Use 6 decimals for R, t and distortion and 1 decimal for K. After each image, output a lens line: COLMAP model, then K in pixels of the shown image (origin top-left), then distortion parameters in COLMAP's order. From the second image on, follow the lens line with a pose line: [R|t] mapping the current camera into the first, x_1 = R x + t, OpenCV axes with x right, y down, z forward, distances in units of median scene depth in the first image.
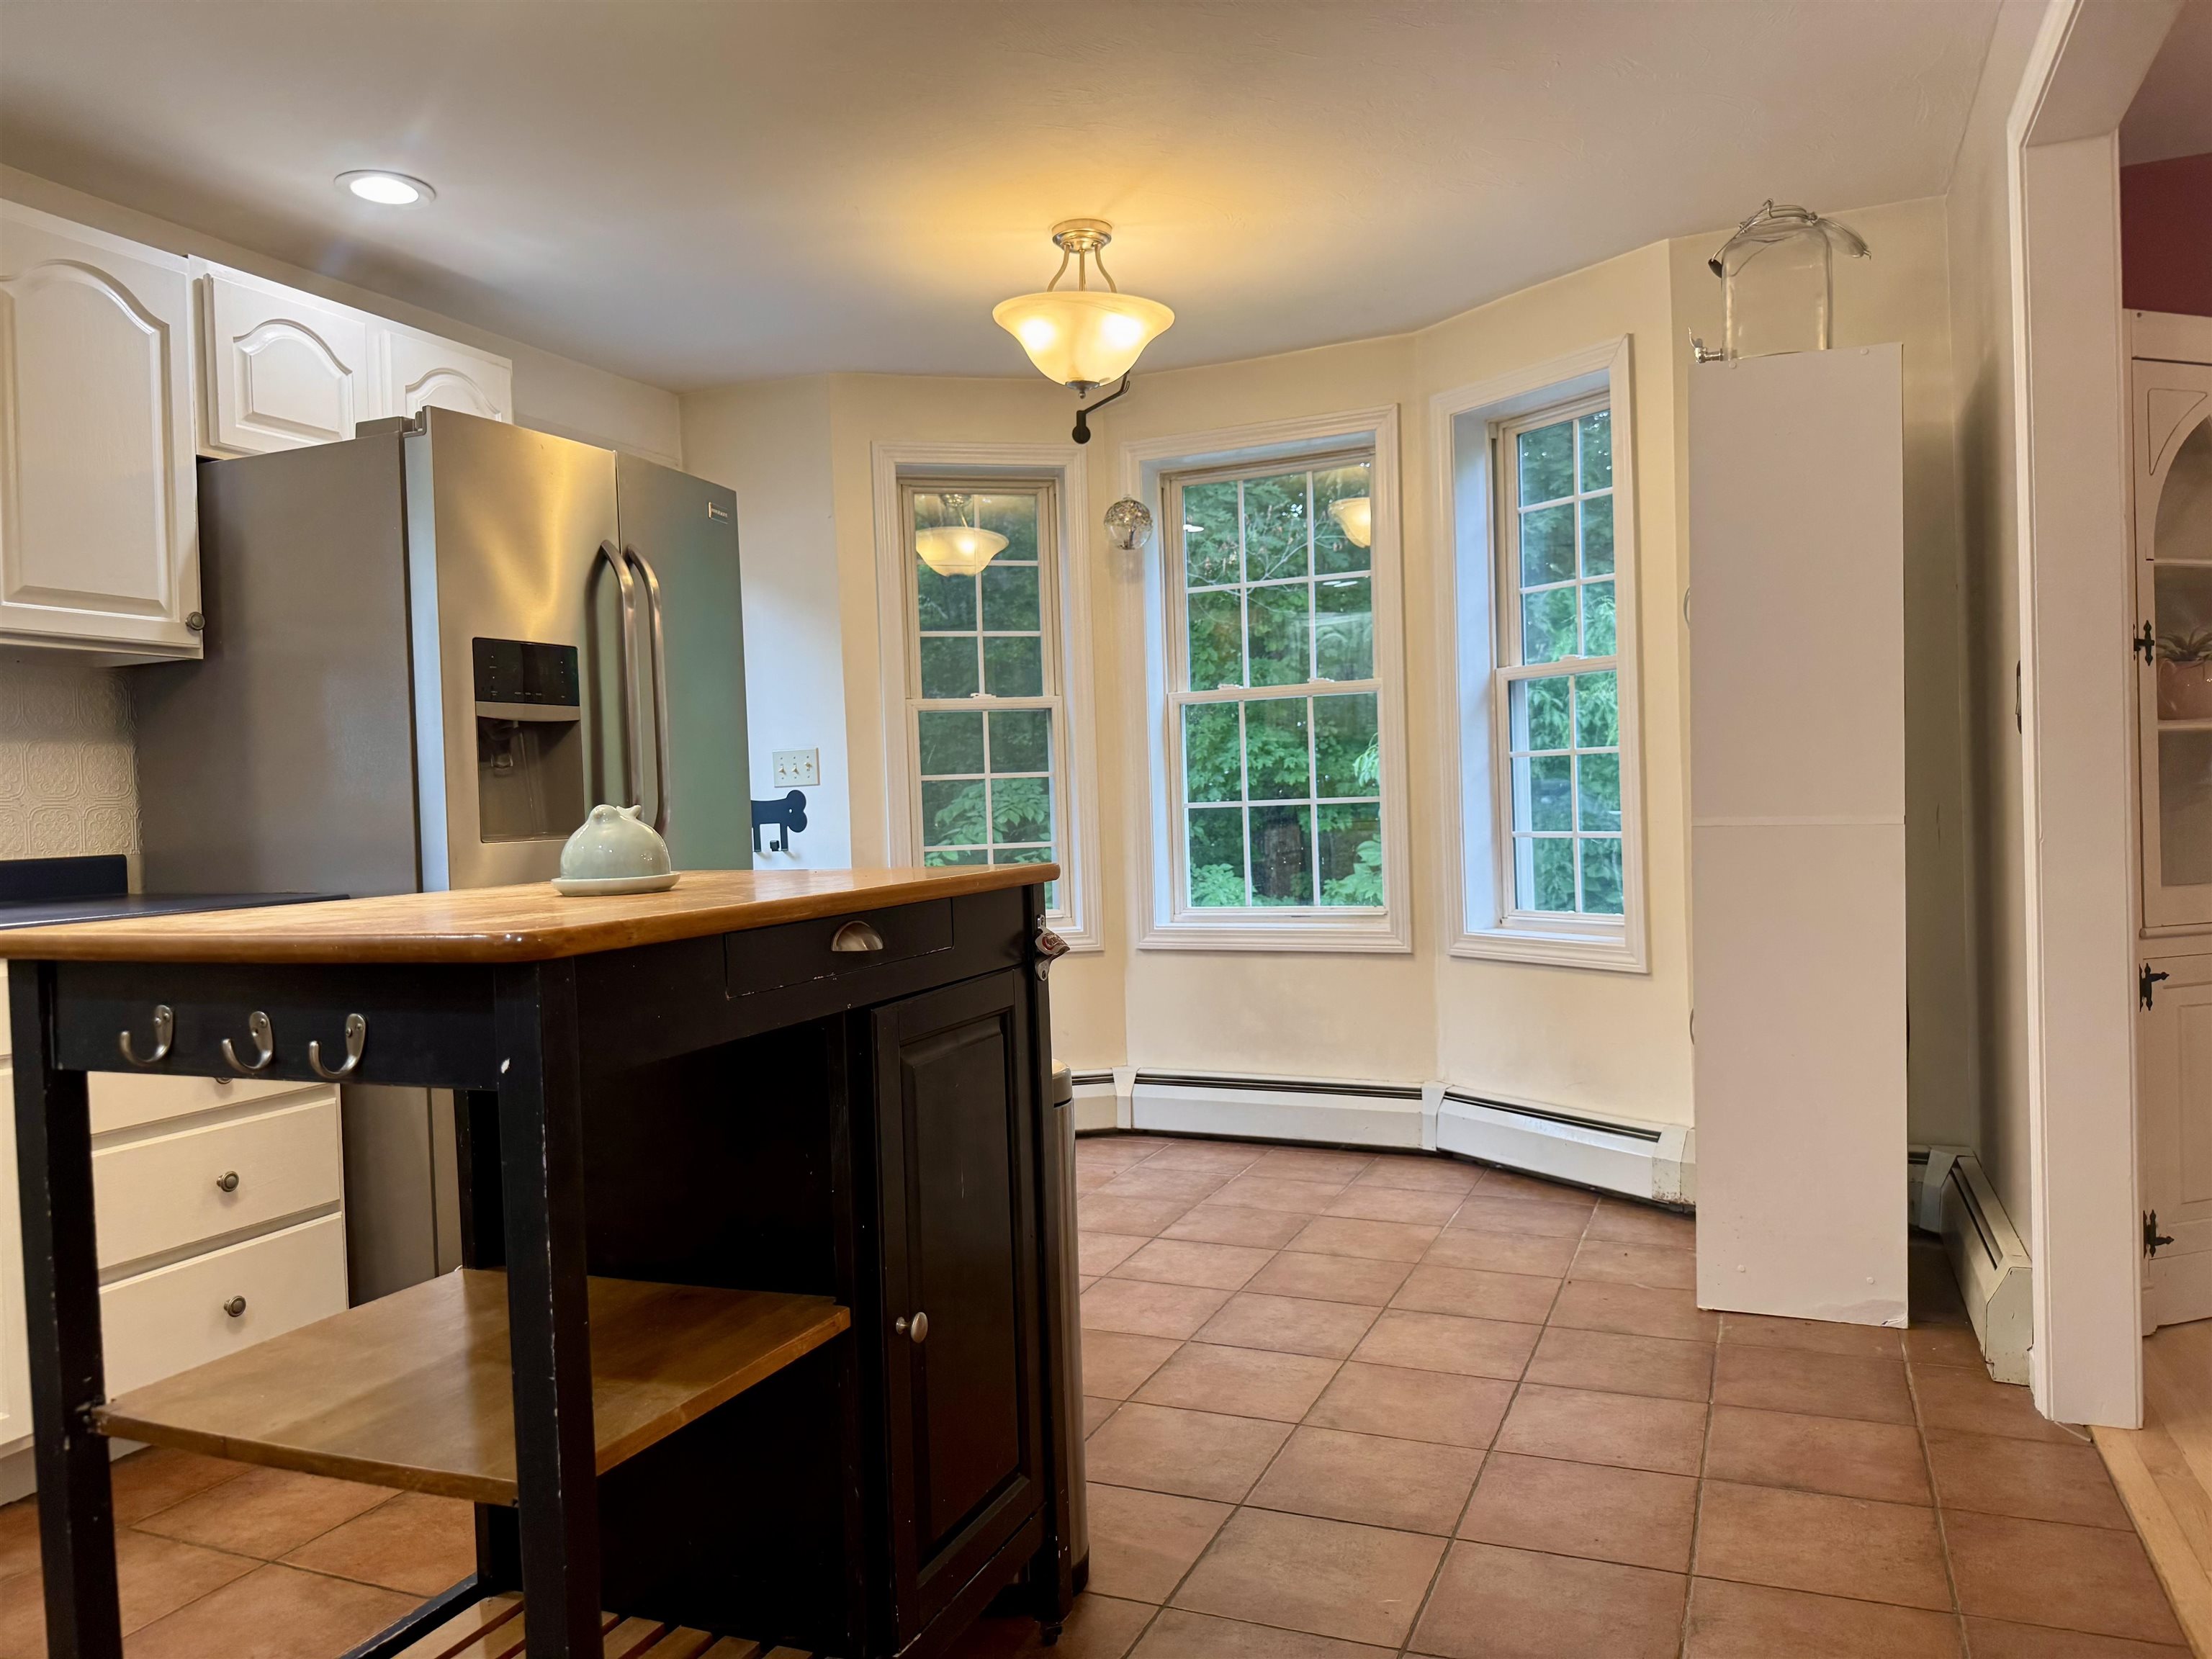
lens RADIAL K [[1544.4, 0, 1087.8], [0, 1544.4, 833.0], [0, 0, 1]] dist [0.165172, -0.326721]
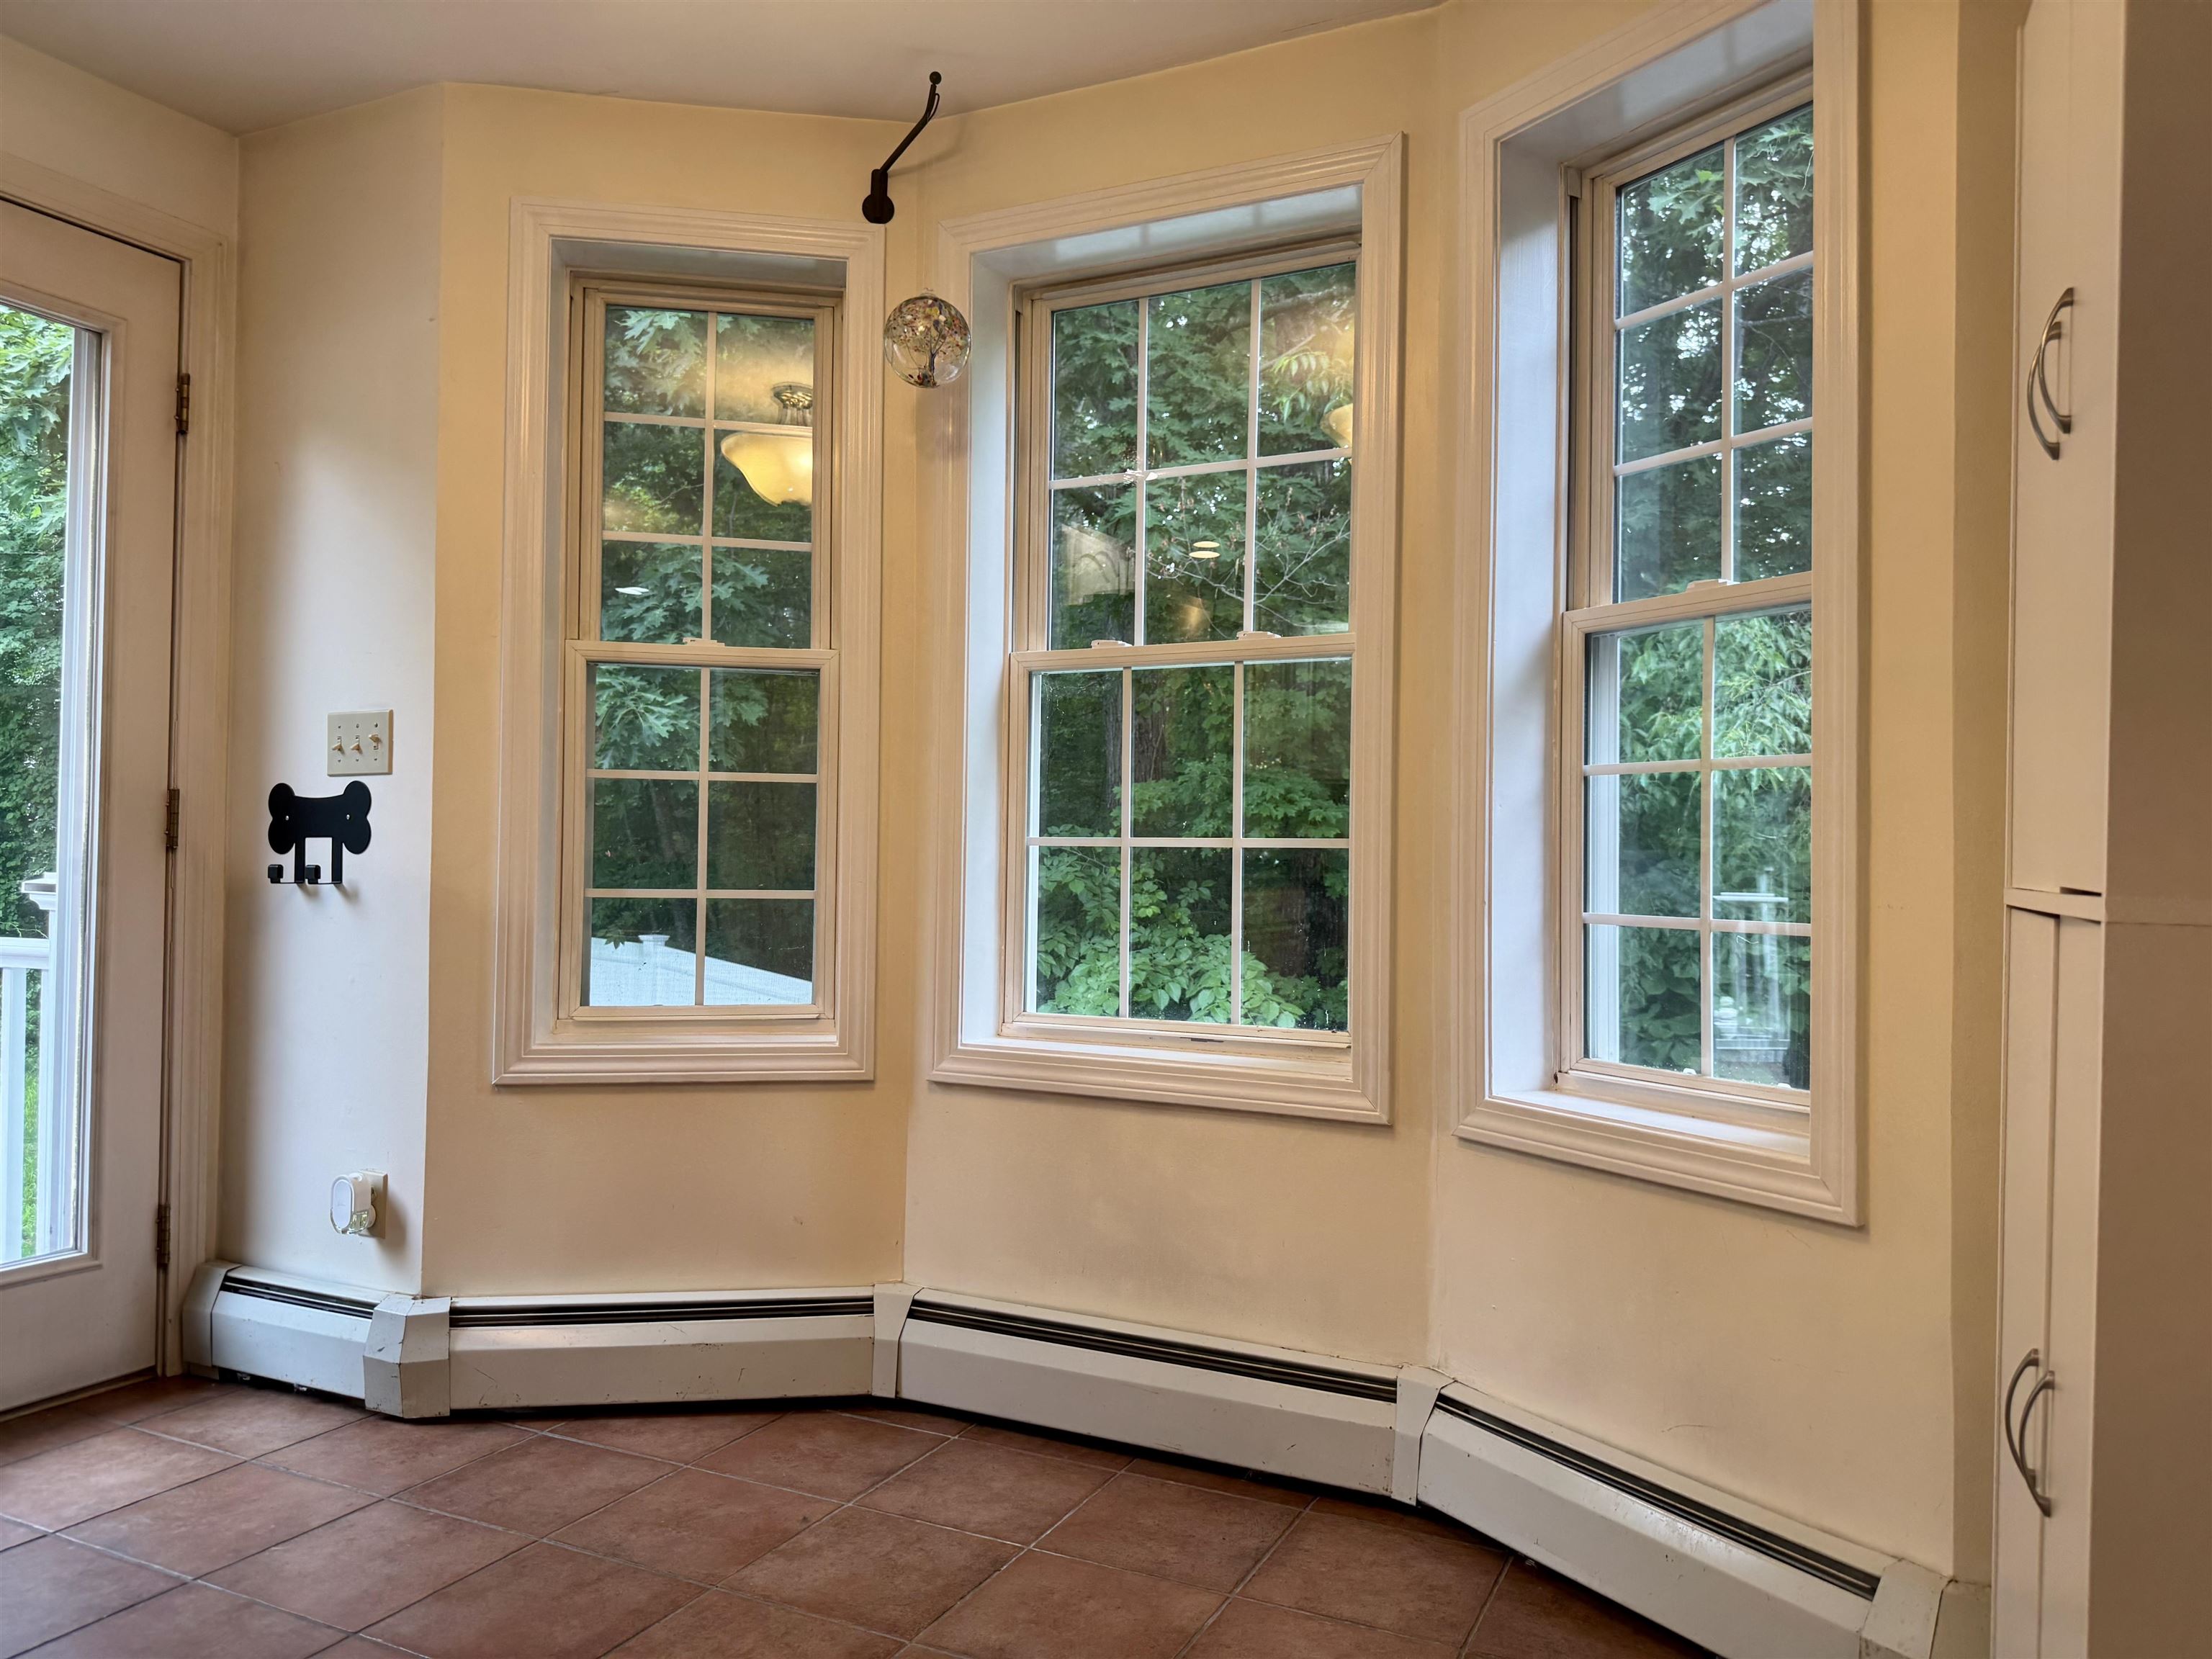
lens RADIAL K [[1544.4, 0, 1087.8], [0, 1544.4, 833.0], [0, 0, 1]] dist [0.165172, -0.326721]
pose [[0.997875, 0.047221, -0.044905, 0.115432], [-0.048841, 0.998168, -0.035703, -0.000444], [0.043137, 0.037820, 0.998353, 0.418863]]
